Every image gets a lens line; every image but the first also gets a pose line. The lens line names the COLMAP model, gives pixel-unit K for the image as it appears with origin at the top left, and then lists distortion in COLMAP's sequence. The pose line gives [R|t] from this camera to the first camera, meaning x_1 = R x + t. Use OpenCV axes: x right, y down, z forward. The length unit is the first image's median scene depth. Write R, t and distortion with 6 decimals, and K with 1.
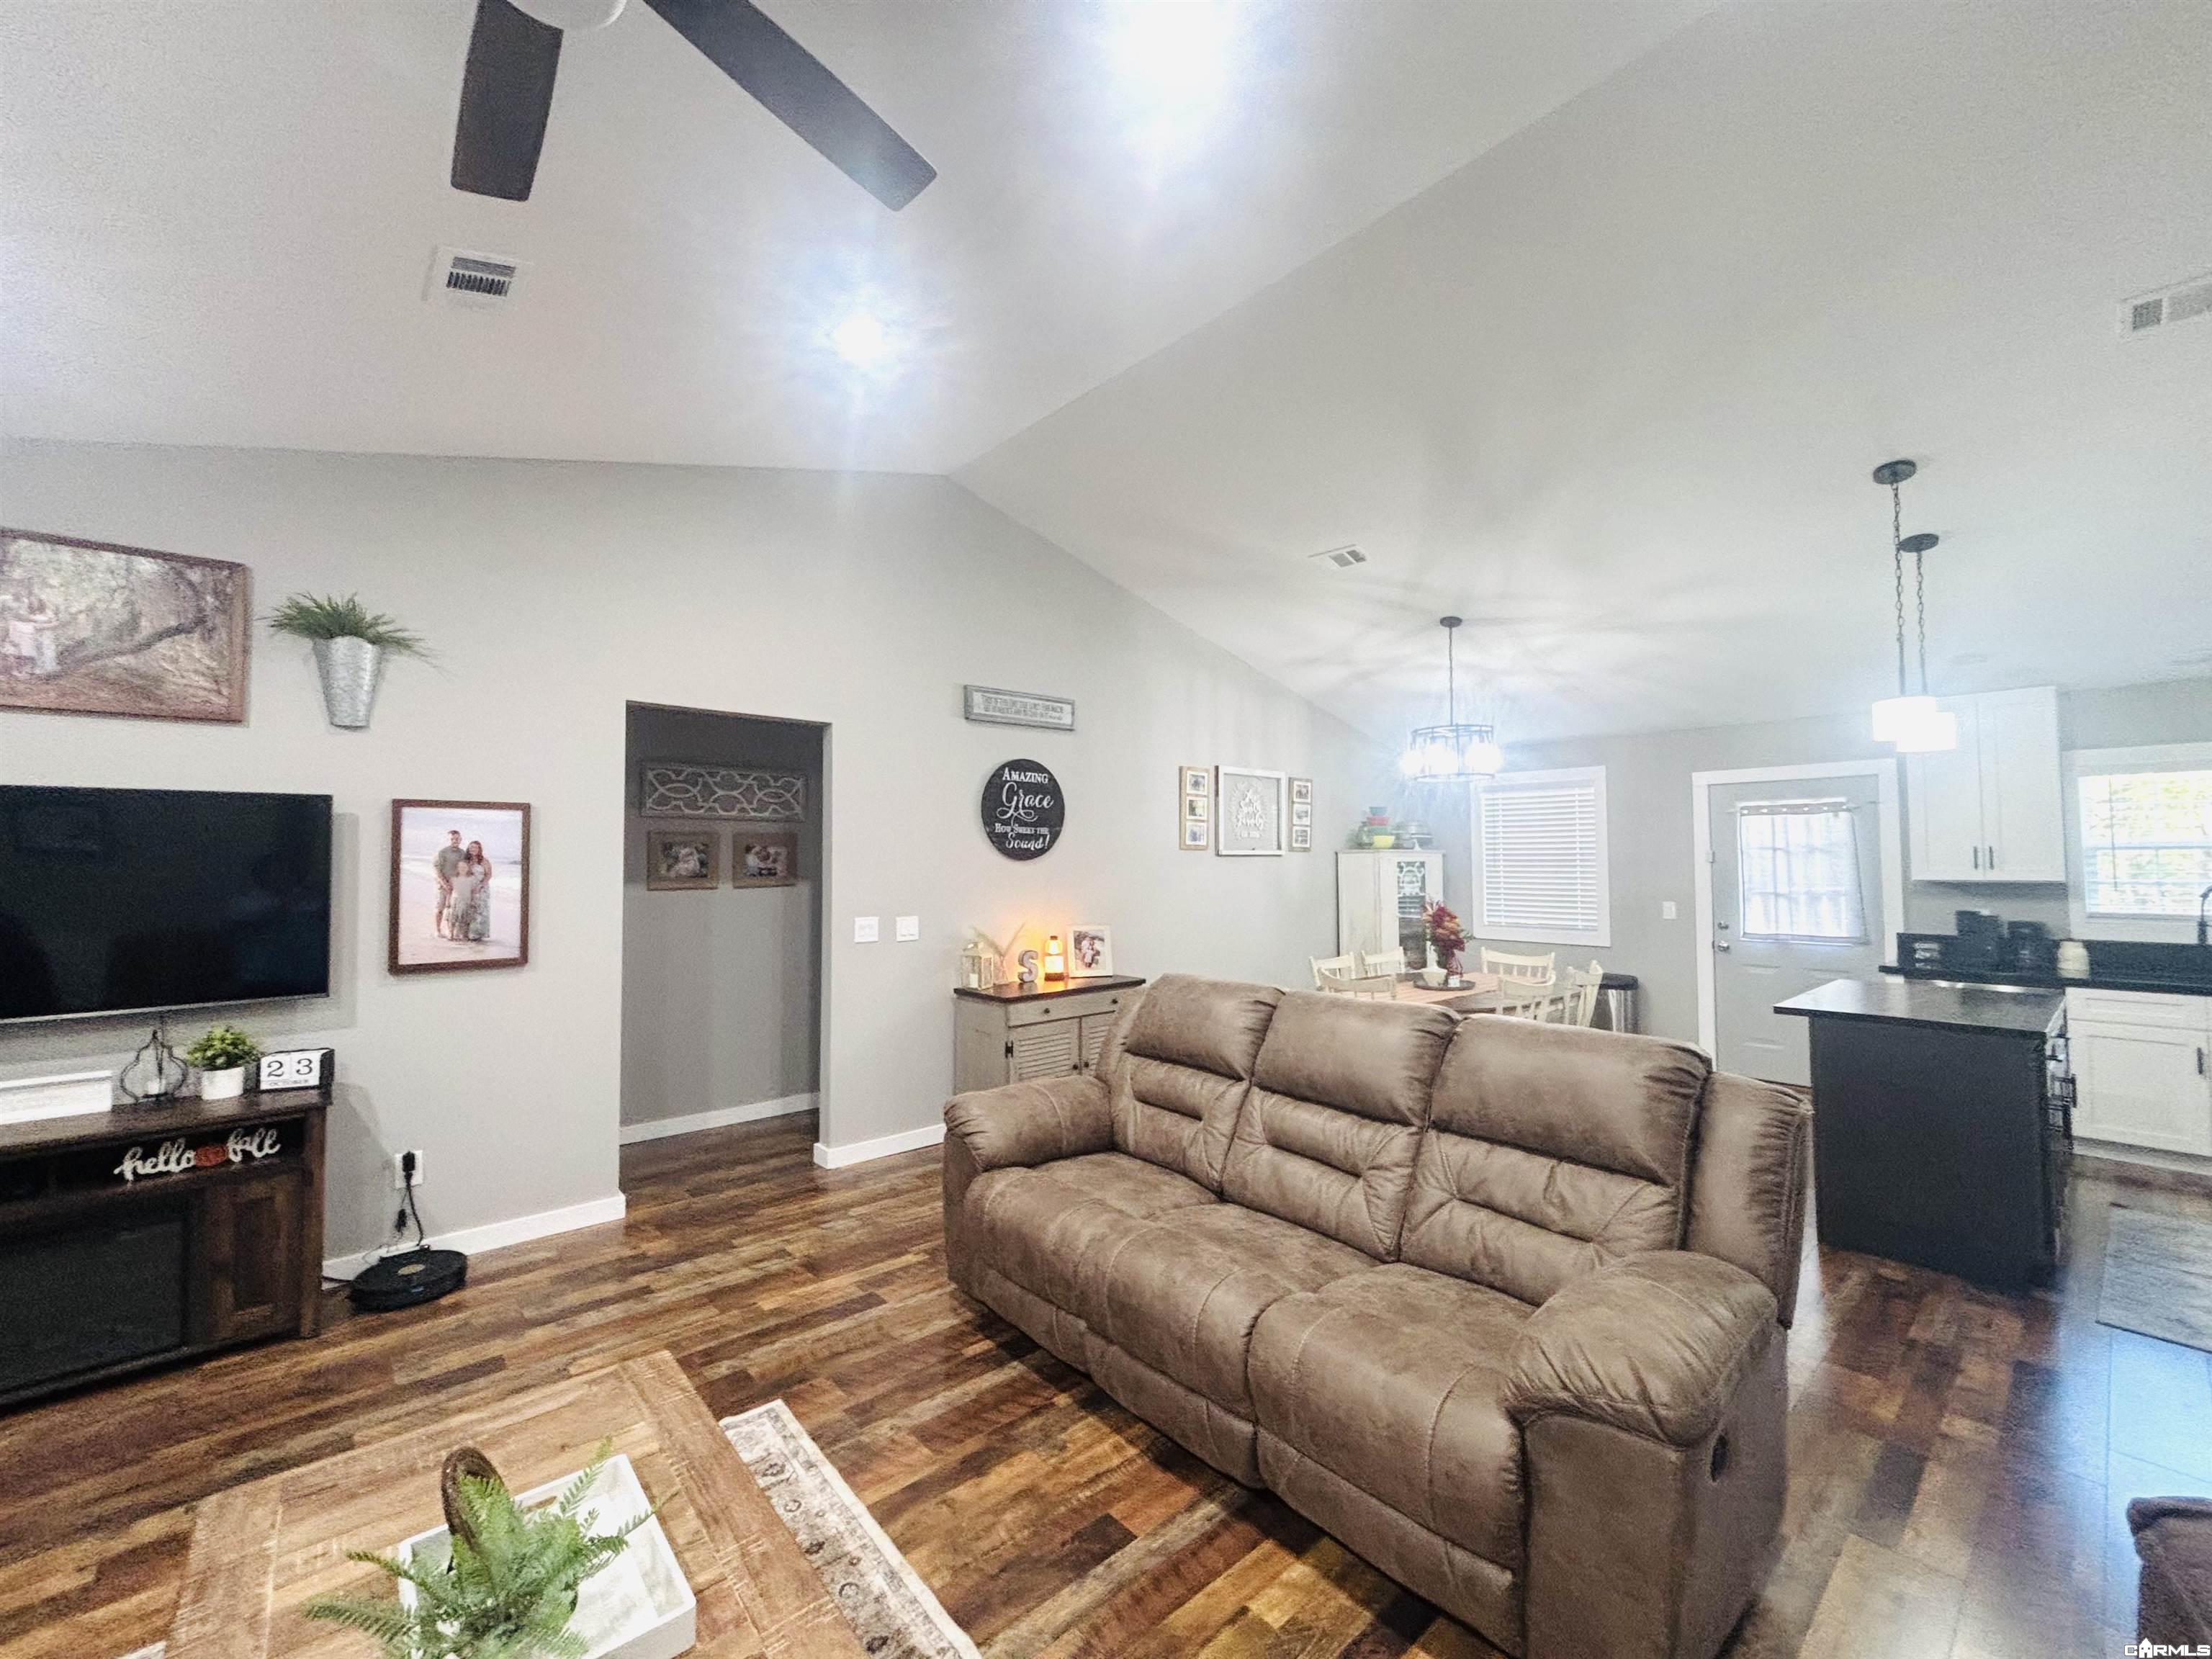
lens RADIAL K [[891.0, 0, 1102.9], [0, 891.0, 821.0], [0, 0, 1]] dist [0.003206, -0.001417]
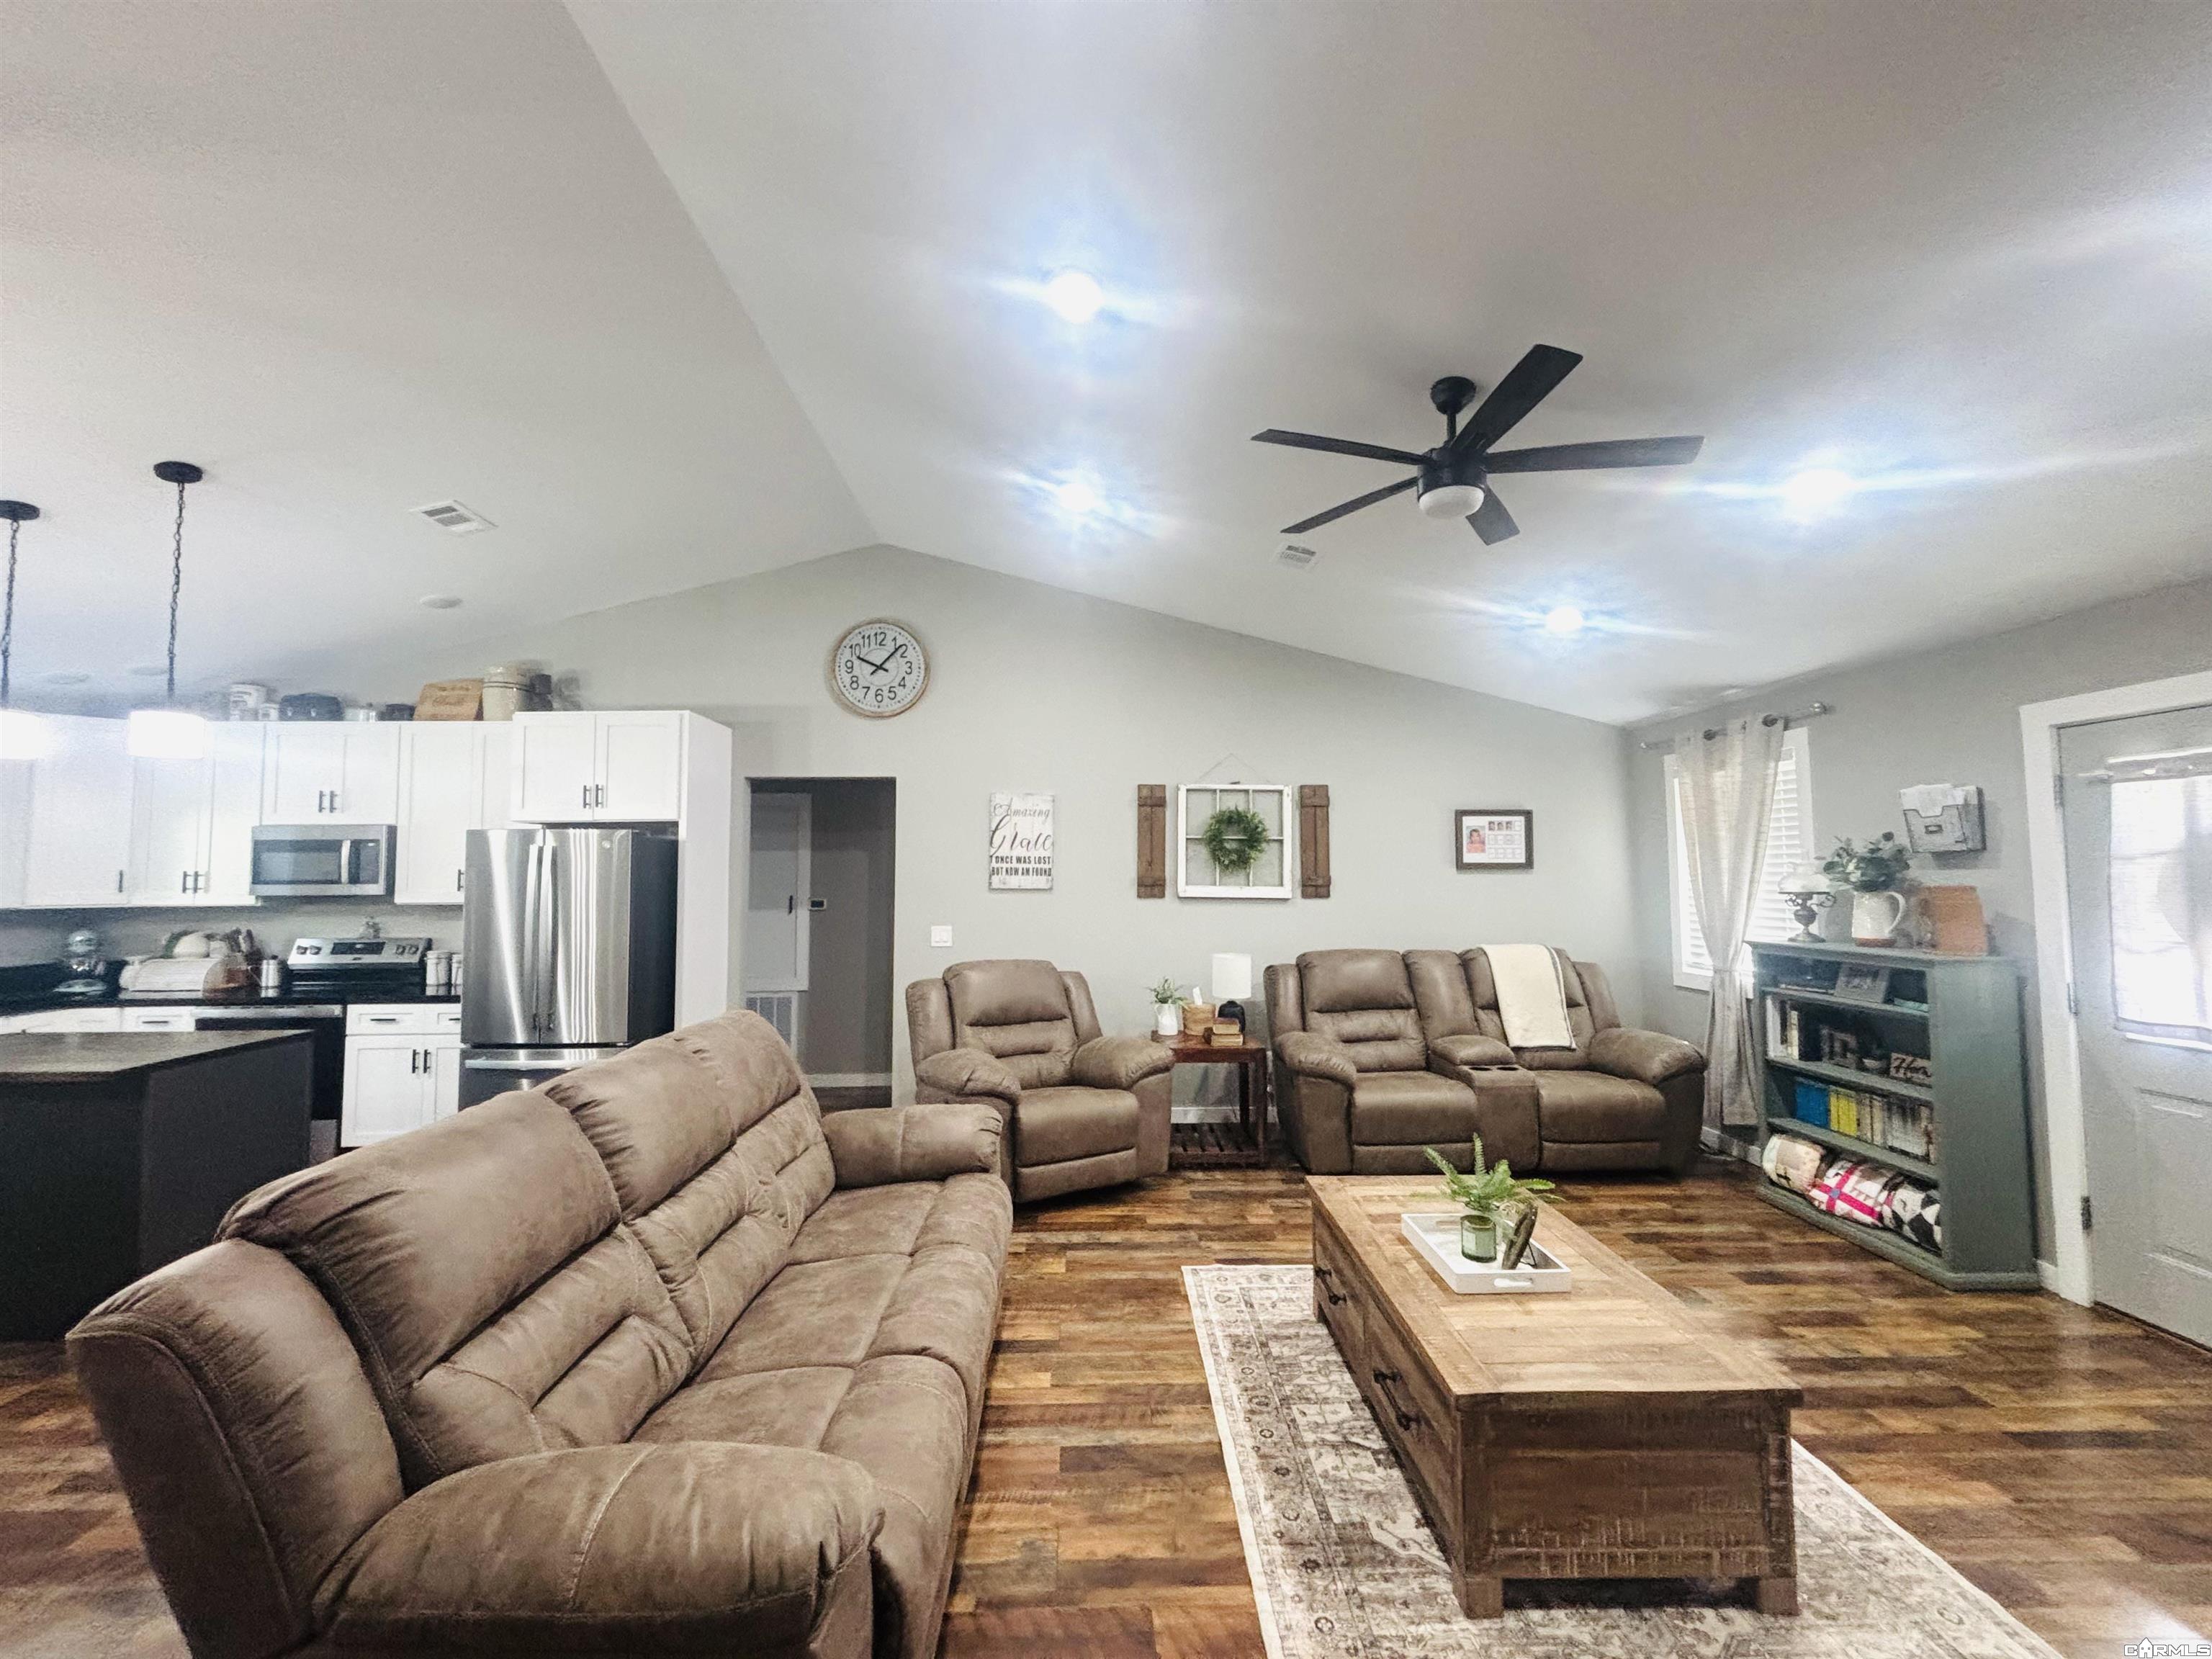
lens RADIAL K [[891.0, 0, 1104.9], [0, 891.0, 827.1], [0, 0, 1]] dist [0.003206, -0.001417]
pose [[-0.769414, 0.044937, 0.637168, -0.334492], [-0.020914, 0.995215, -0.095444, 0.036921], [-0.638408, -0.086762, -0.764793, 0.809579]]
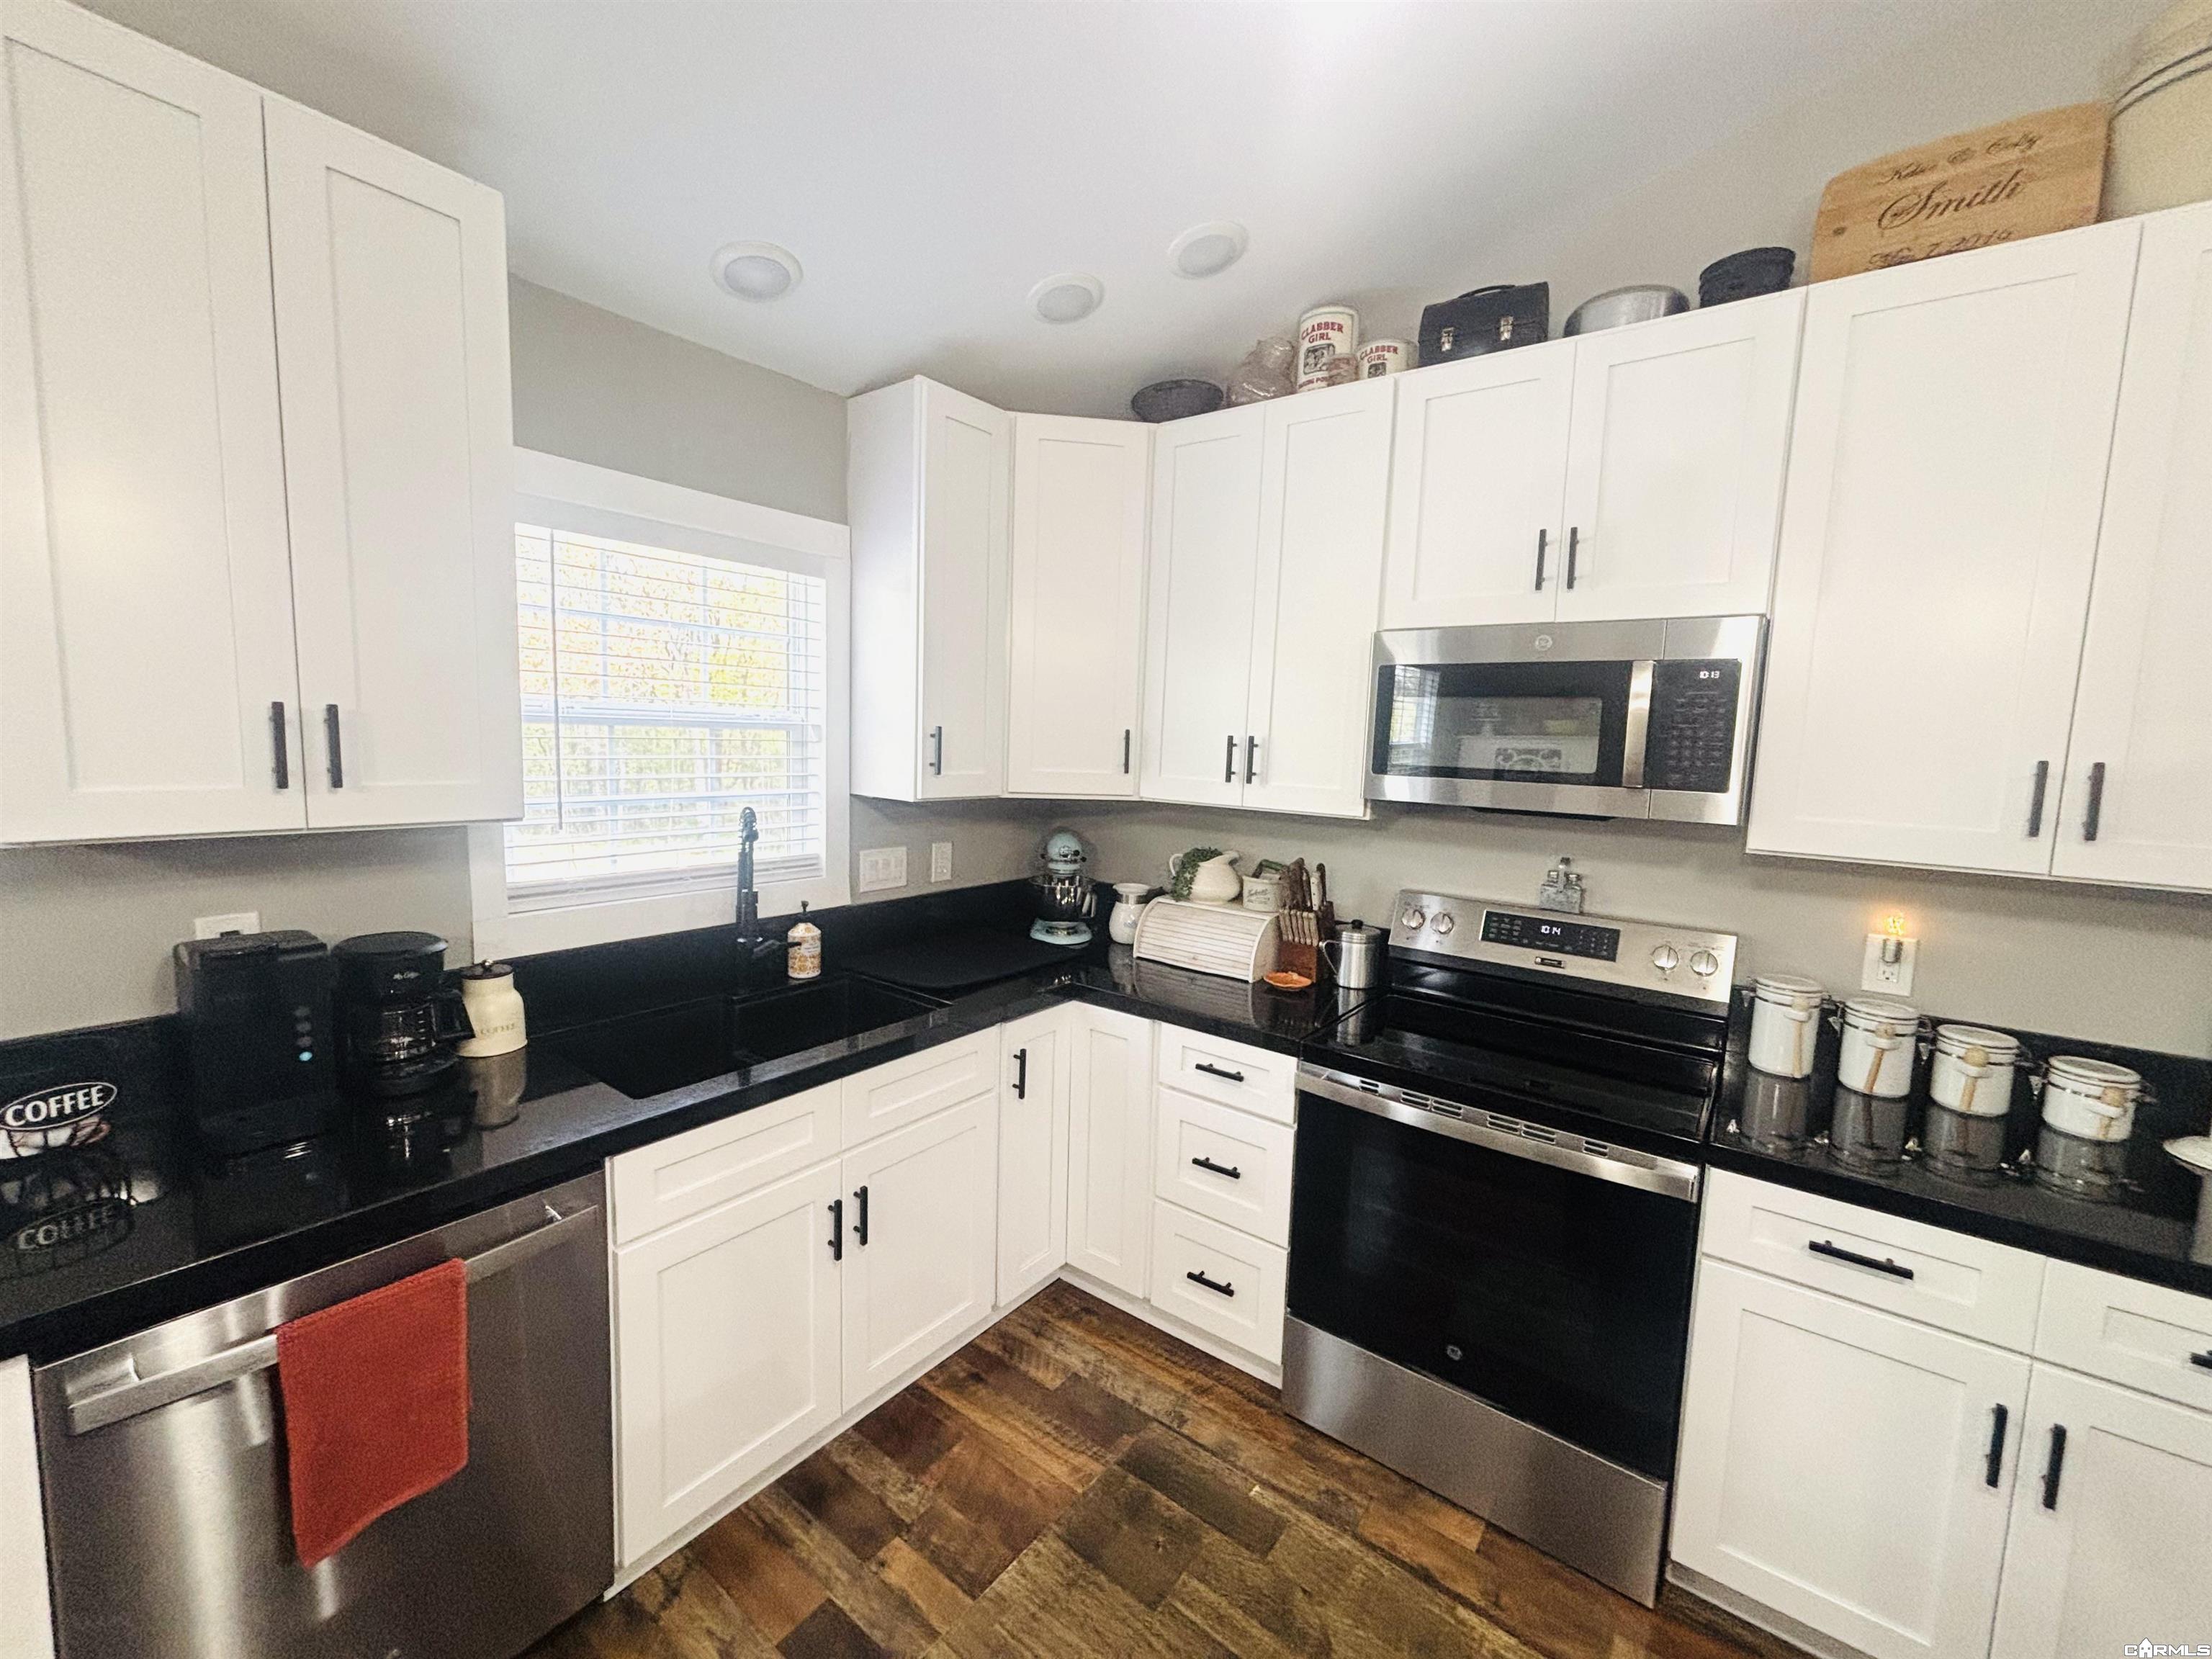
lens RADIAL K [[891.0, 0, 1103.4], [0, 891.0, 828.3], [0, 0, 1]] dist [0.003206, -0.001417]
pose [[-0.199475, -0.107454, 0.973993, 0.706823], [-0.080045, 0.992434, 0.093095, 0.021860], [-0.976628, -0.059393, -0.206567, 0.860568]]
